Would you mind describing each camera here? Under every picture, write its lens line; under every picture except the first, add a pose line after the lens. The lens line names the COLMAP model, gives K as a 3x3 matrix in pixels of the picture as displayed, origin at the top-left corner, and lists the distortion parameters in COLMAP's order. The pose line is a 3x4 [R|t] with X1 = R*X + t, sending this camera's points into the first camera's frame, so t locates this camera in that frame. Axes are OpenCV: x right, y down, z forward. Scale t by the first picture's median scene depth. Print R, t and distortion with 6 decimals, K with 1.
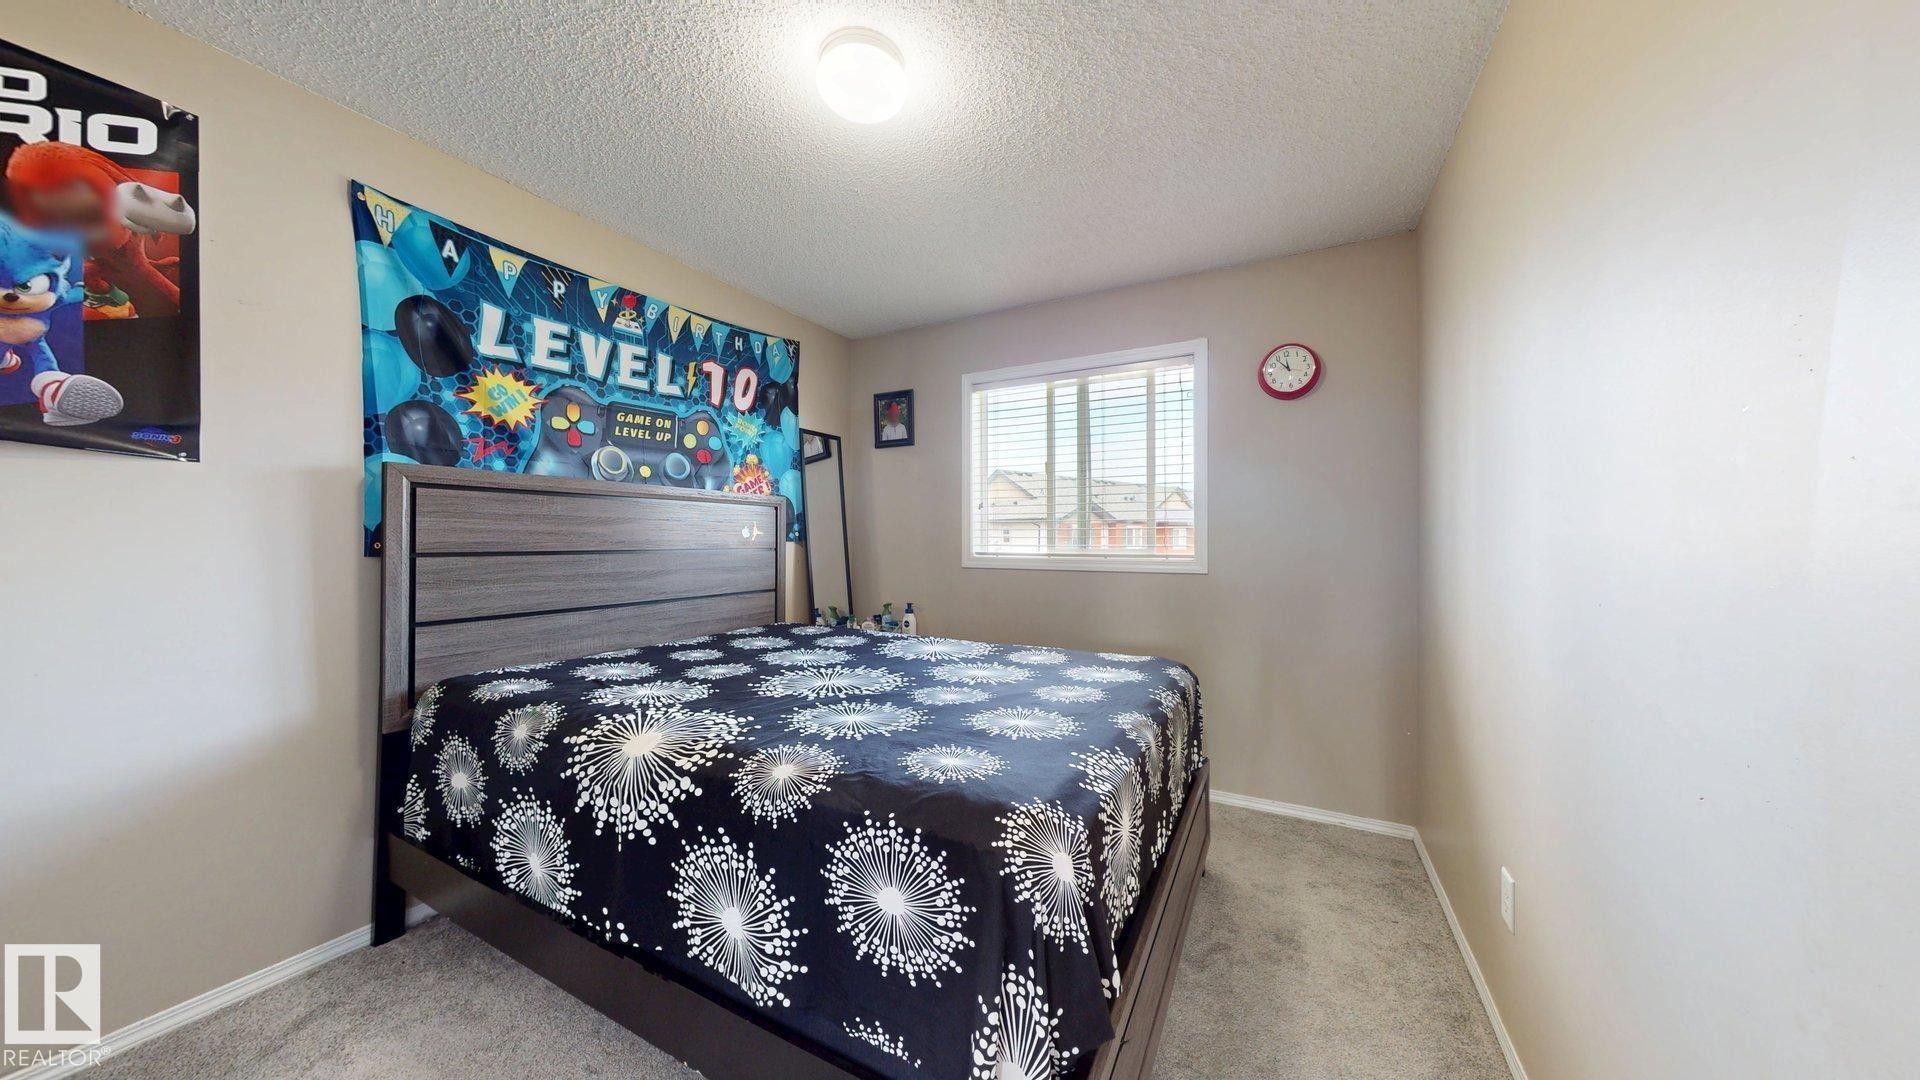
lens RADIAL K [[600.4, 0, 963.0], [0, 600.4, 545.9], [0, 0, 1]] dist [-0.007096, -0.000007]
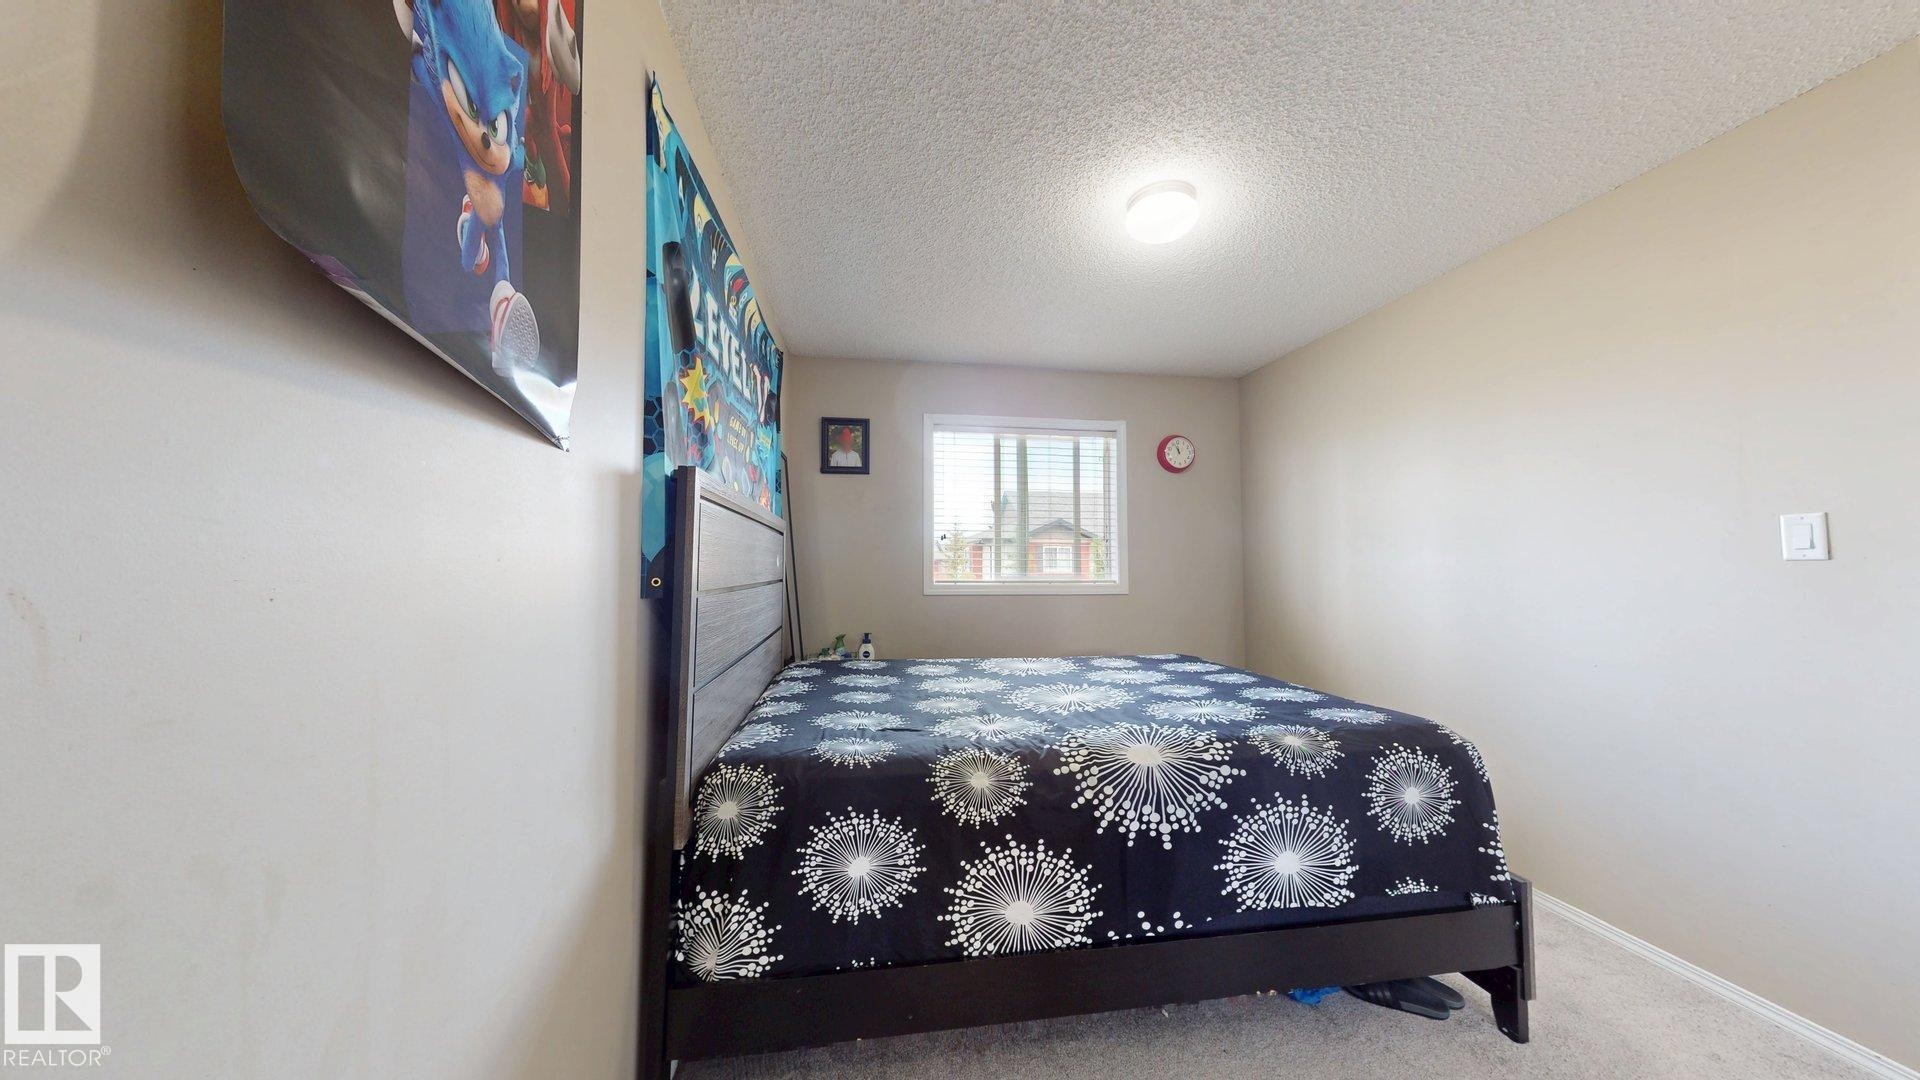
lens RADIAL K [[607.9, 0, 959.9], [0, 607.9, 542.0], [0, 0, 1]] dist [0.001195, -0.000063]
pose [[0.800907, 0.025541, 0.598244, -1.178658], [0.004360, 0.998815, -0.048479, -0.011643], [-0.598773, 0.041436, 0.799846, 0.215479]]
